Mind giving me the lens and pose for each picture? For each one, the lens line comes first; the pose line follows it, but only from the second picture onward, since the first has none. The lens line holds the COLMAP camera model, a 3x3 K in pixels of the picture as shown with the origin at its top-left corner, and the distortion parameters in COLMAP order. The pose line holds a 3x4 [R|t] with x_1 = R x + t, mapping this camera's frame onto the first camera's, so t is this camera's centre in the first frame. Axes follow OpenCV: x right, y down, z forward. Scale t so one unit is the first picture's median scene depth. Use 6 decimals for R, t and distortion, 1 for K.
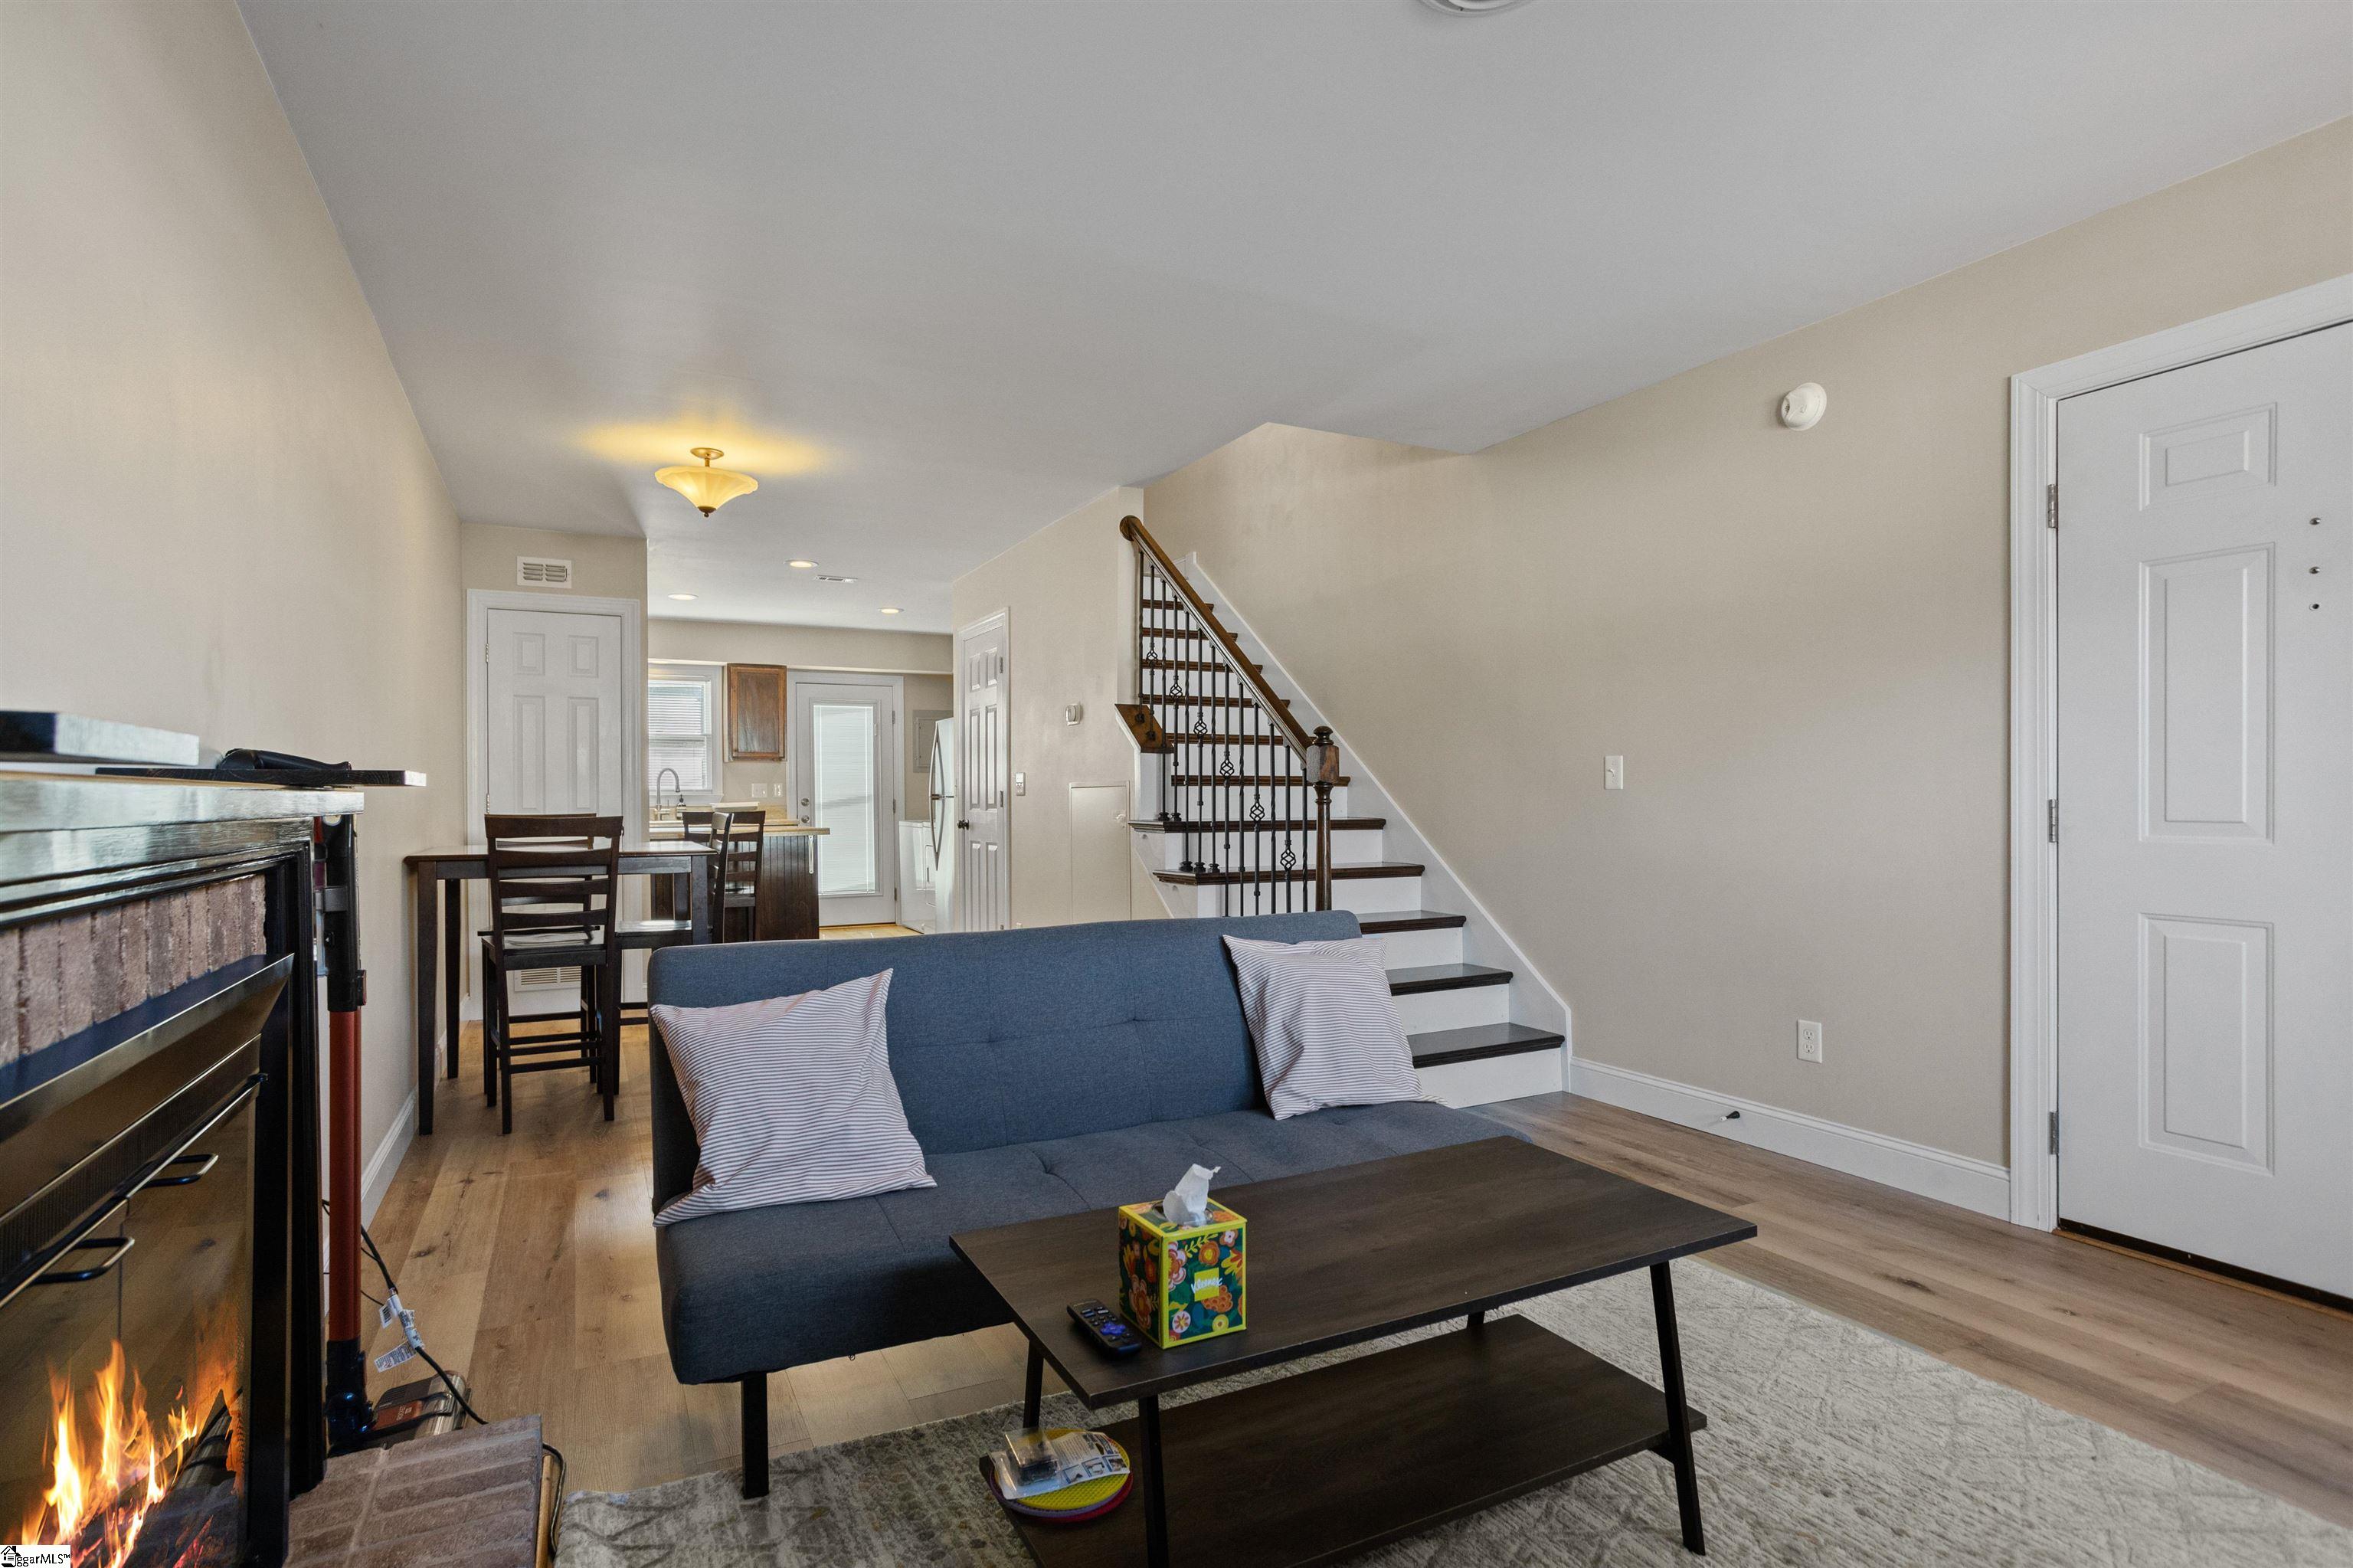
lens RADIAL K [[1163.3, 0, 1143.5], [0, 1163.3, 802.6], [0, 0, 1]] dist [-0.038738, -0.000004]
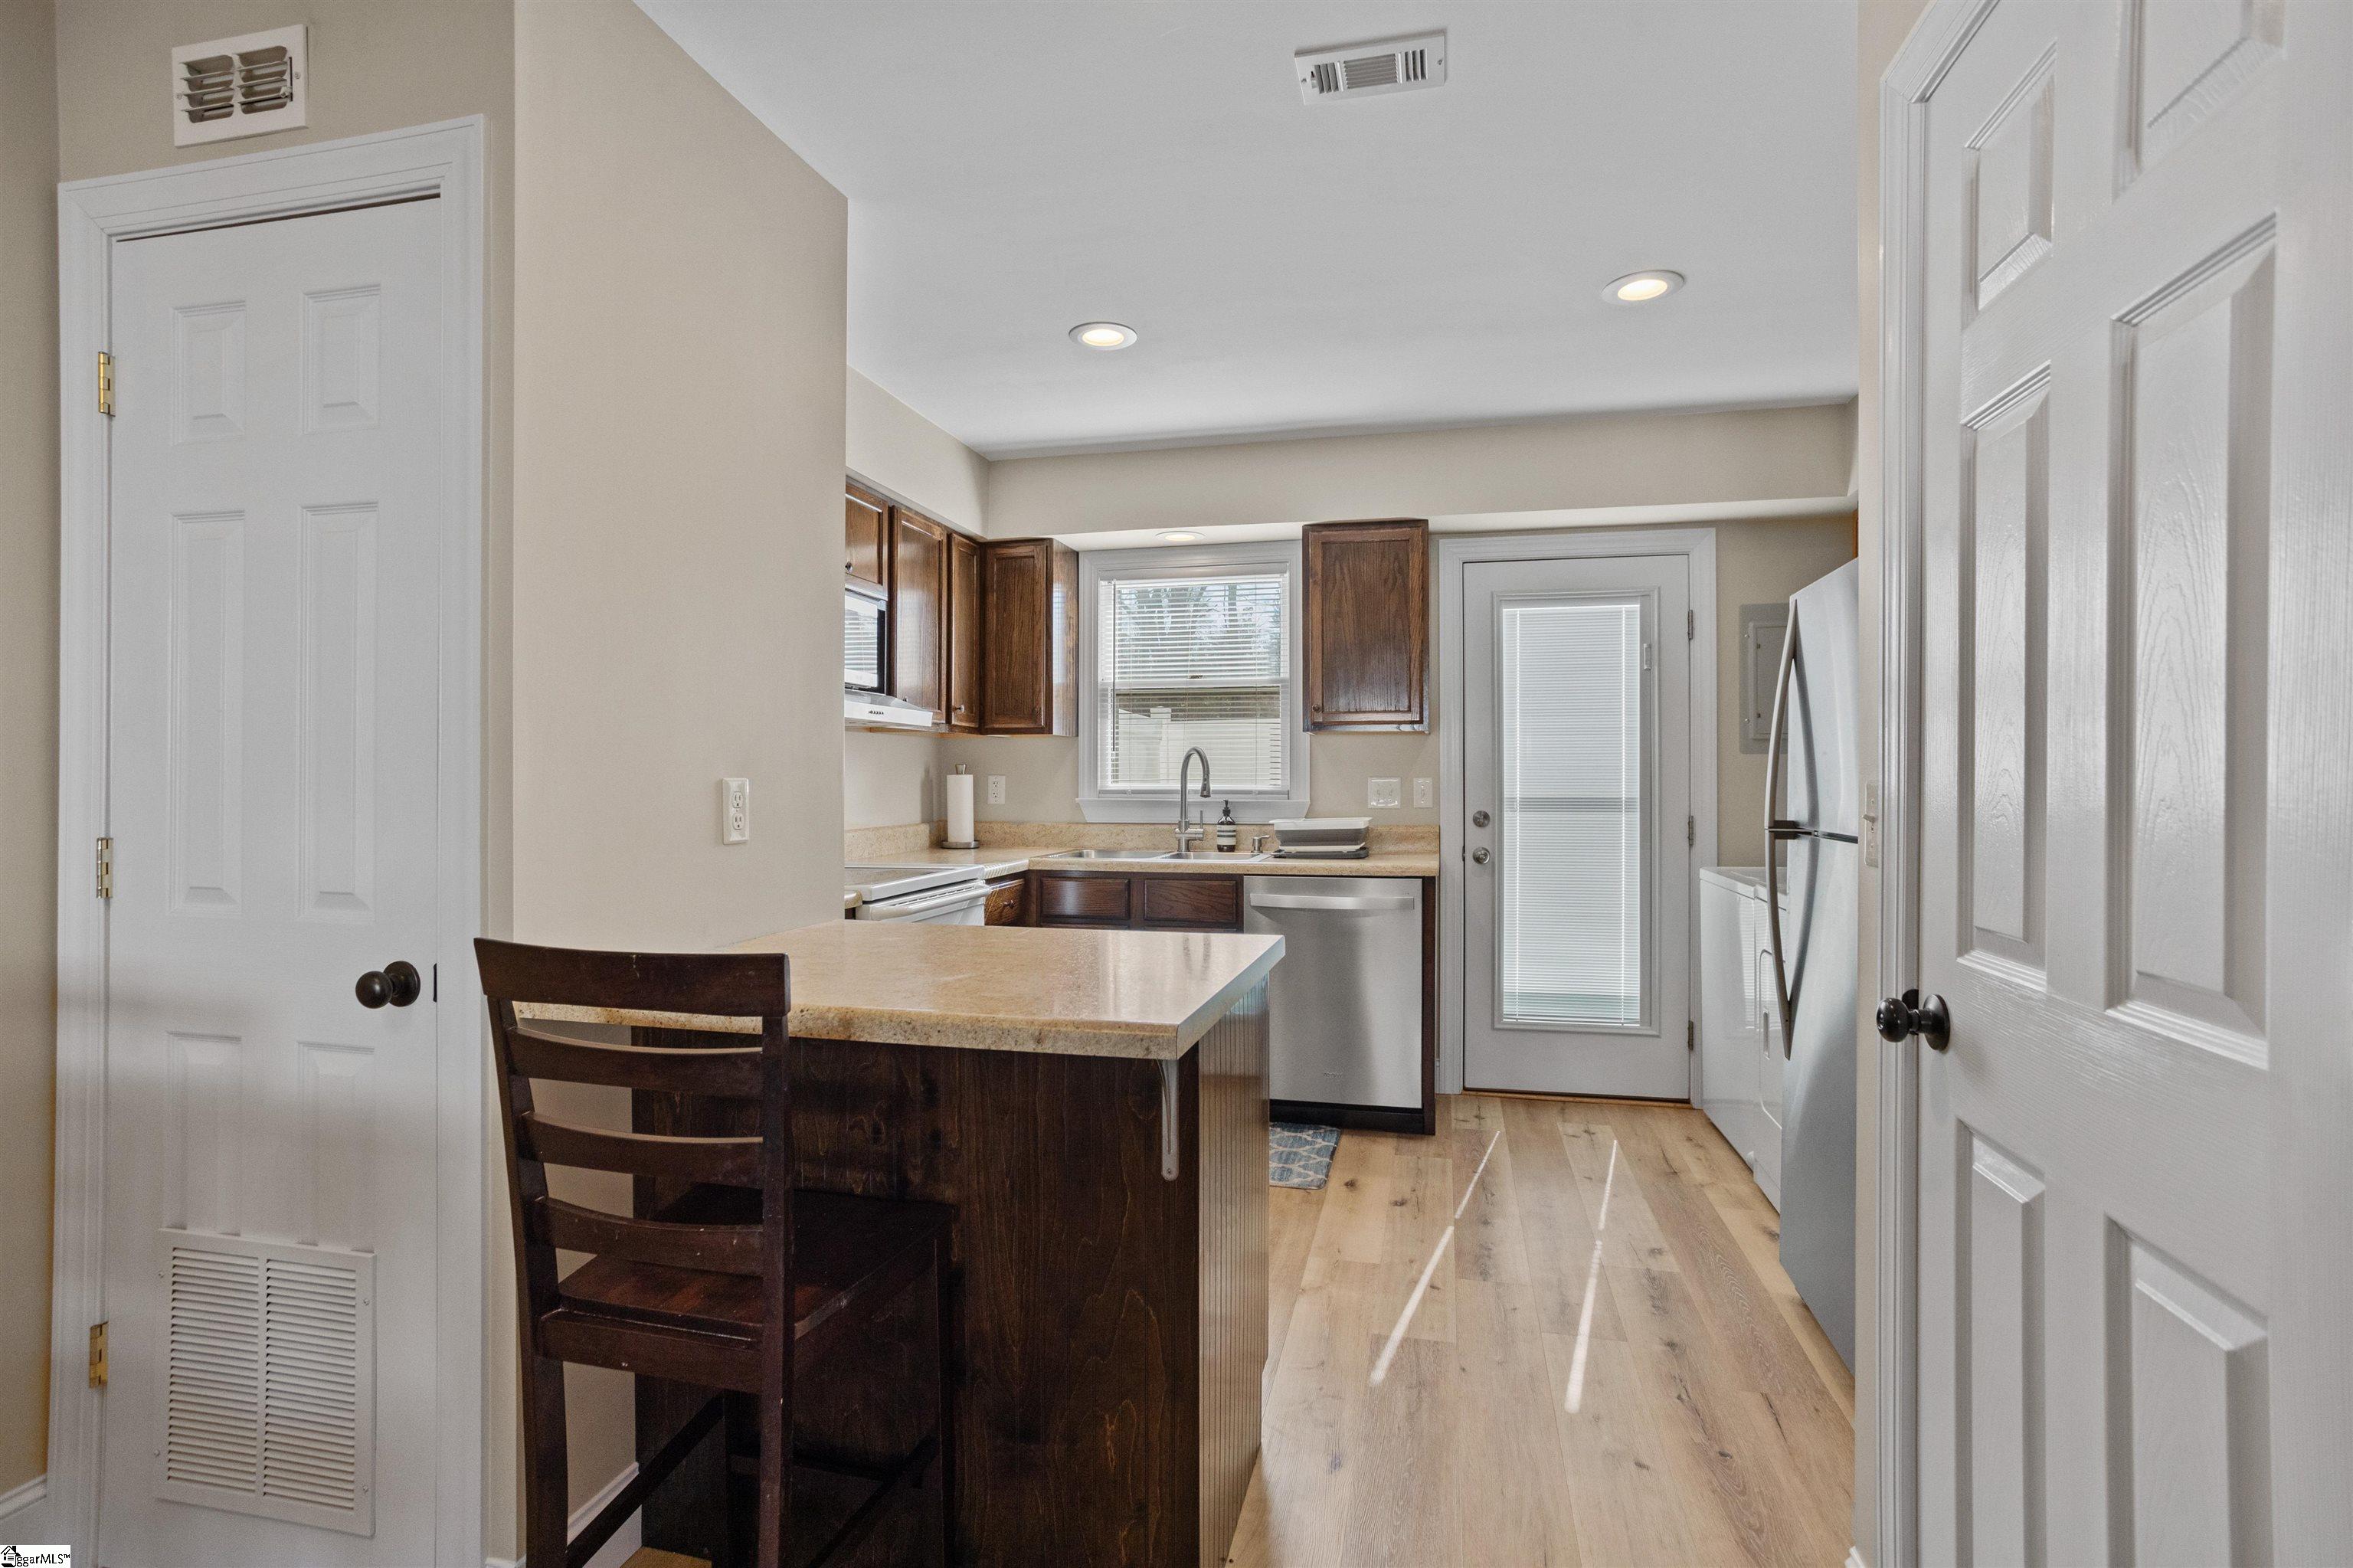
lens RADIAL K [[1134.3, 0, 1145.9], [0, 1134.3, 785.4], [0, 0, 1]] dist [-0.038620, 0.026662]
pose [[0.752466, 0.009775, -0.658558, -0.157389], [-0.008438, 0.999951, 0.005202, -0.024733], [0.658577, 0.001642, 0.752512, 0.945313]]
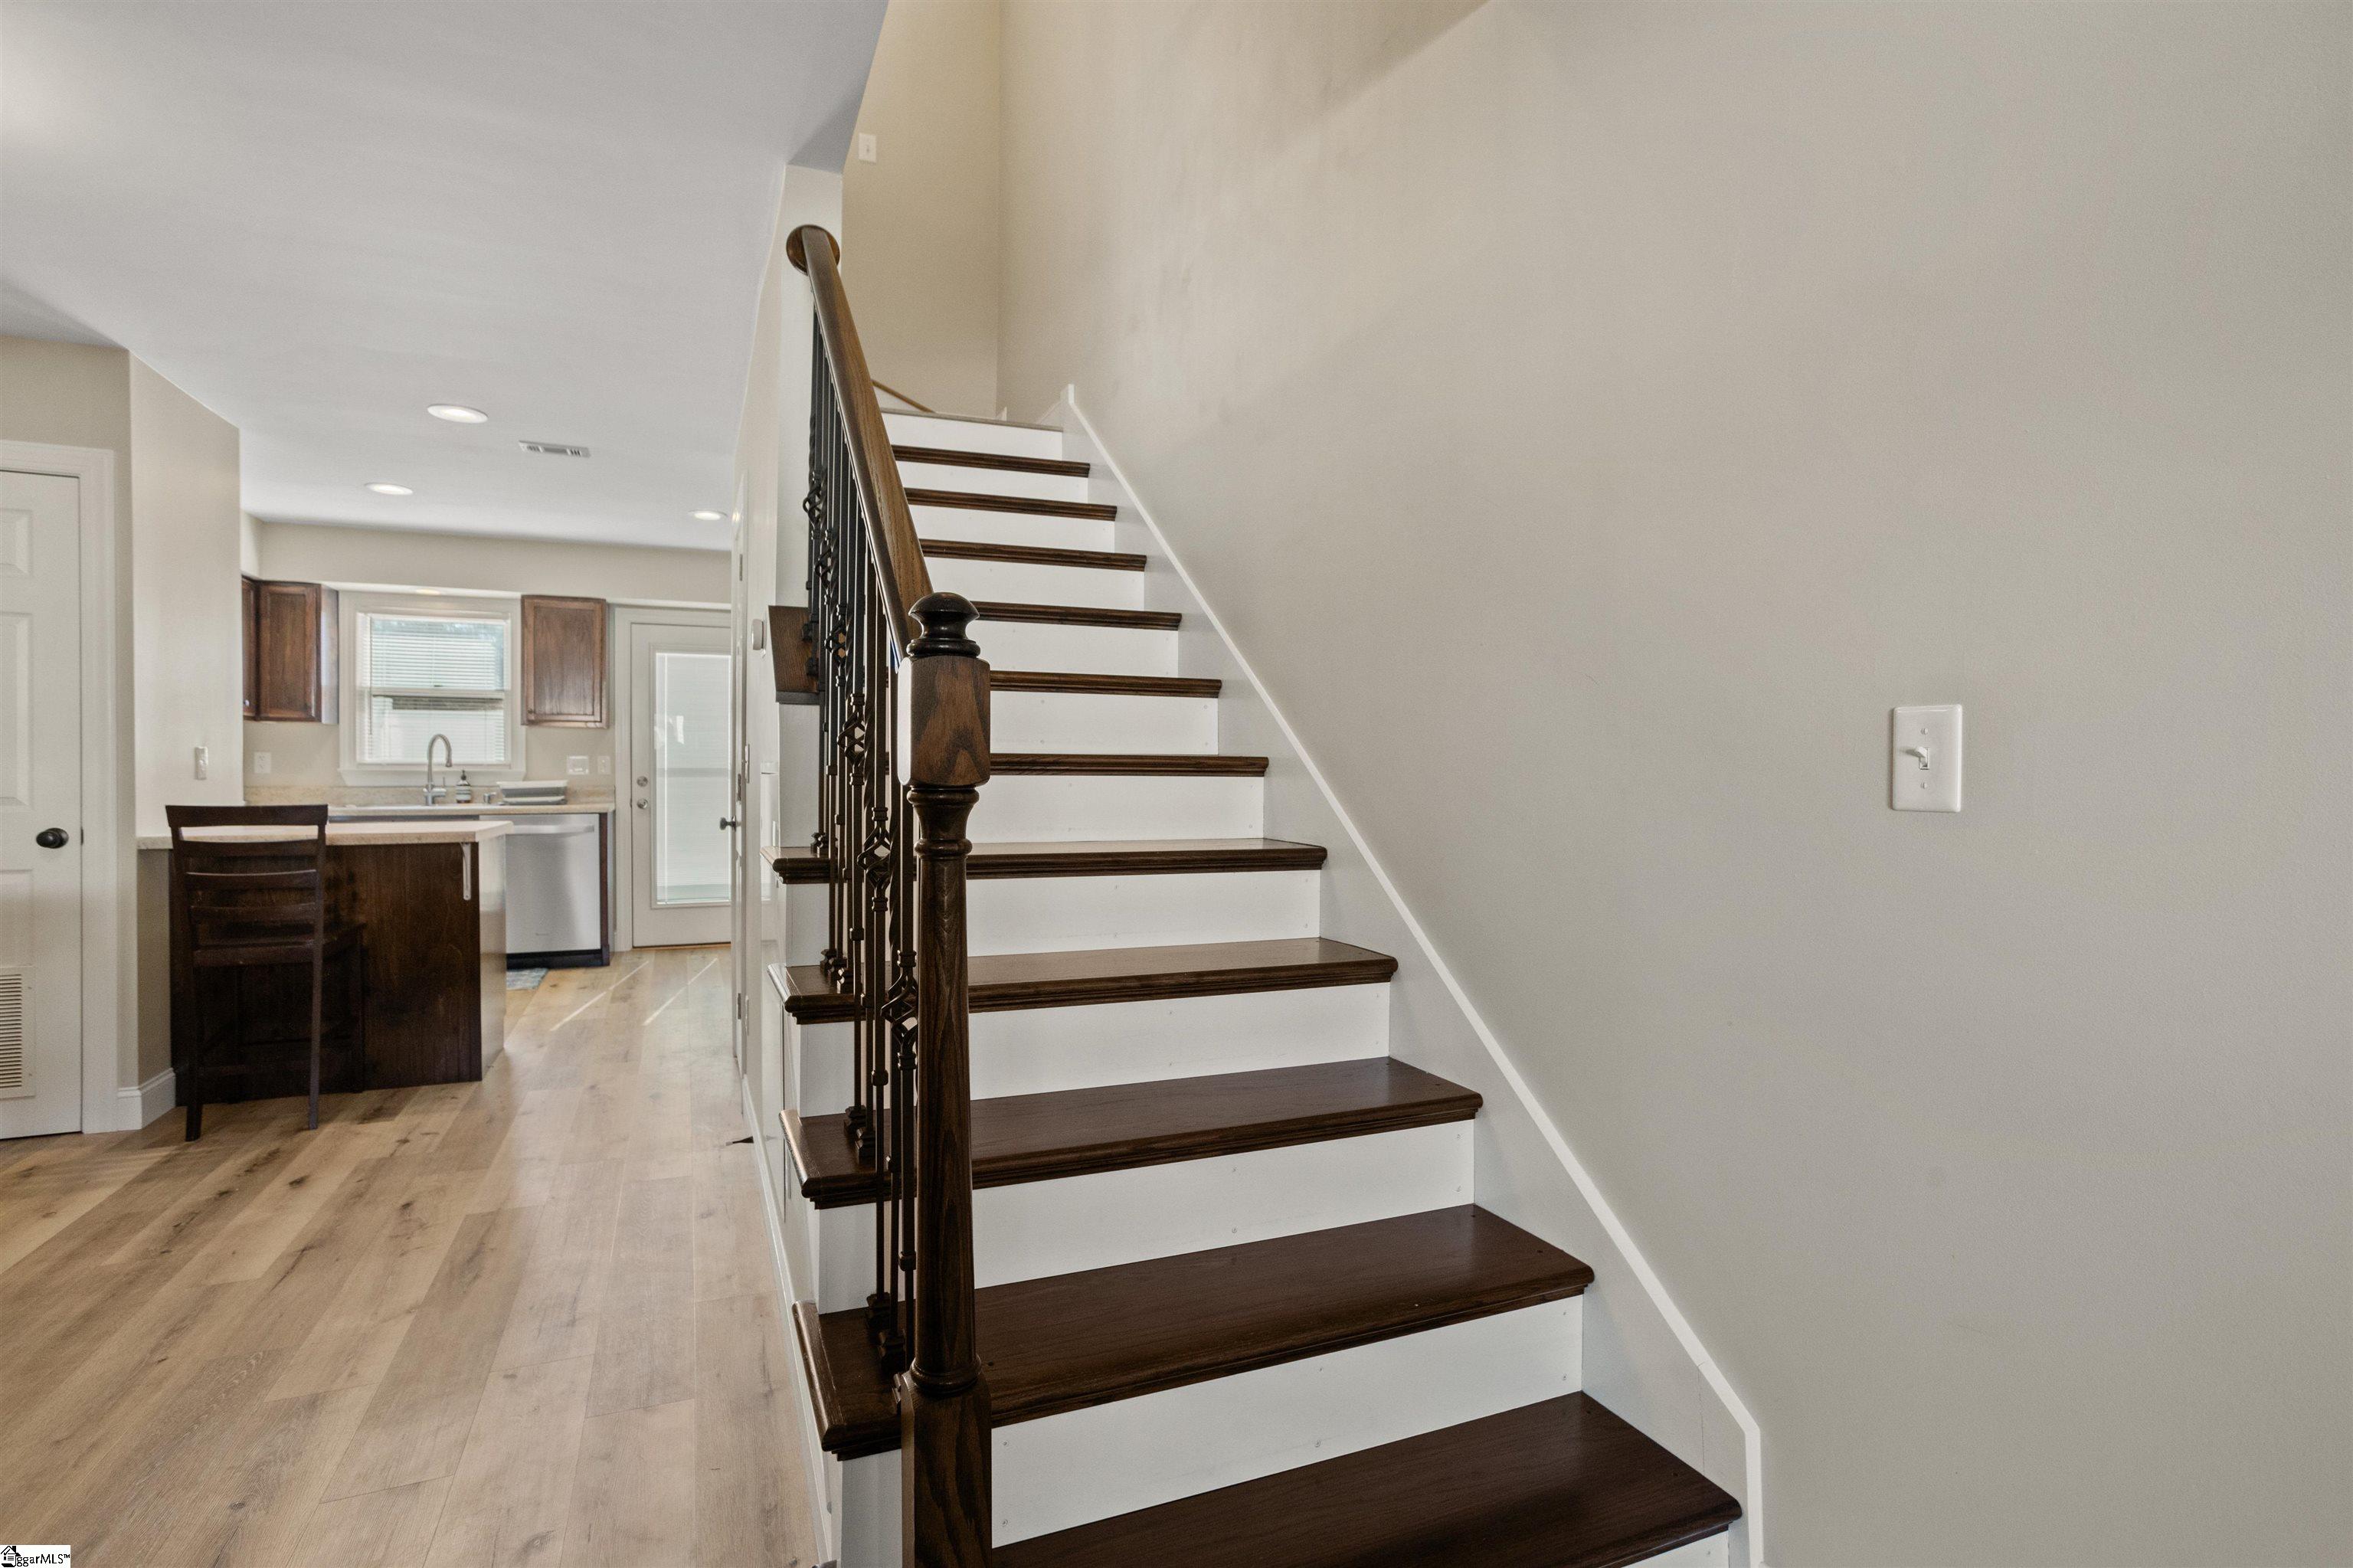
lens RADIAL K [[1134.3, 0, 1145.9], [0, 1134.3, 785.4], [0, 0, 1]] dist [-0.038620, 0.026662]
pose [[0.997335, 0.011492, -0.072051, 0.150131], [-0.010856, 0.999899, 0.009212, -0.013311], [0.072150, -0.008405, 0.997358, 0.474021]]
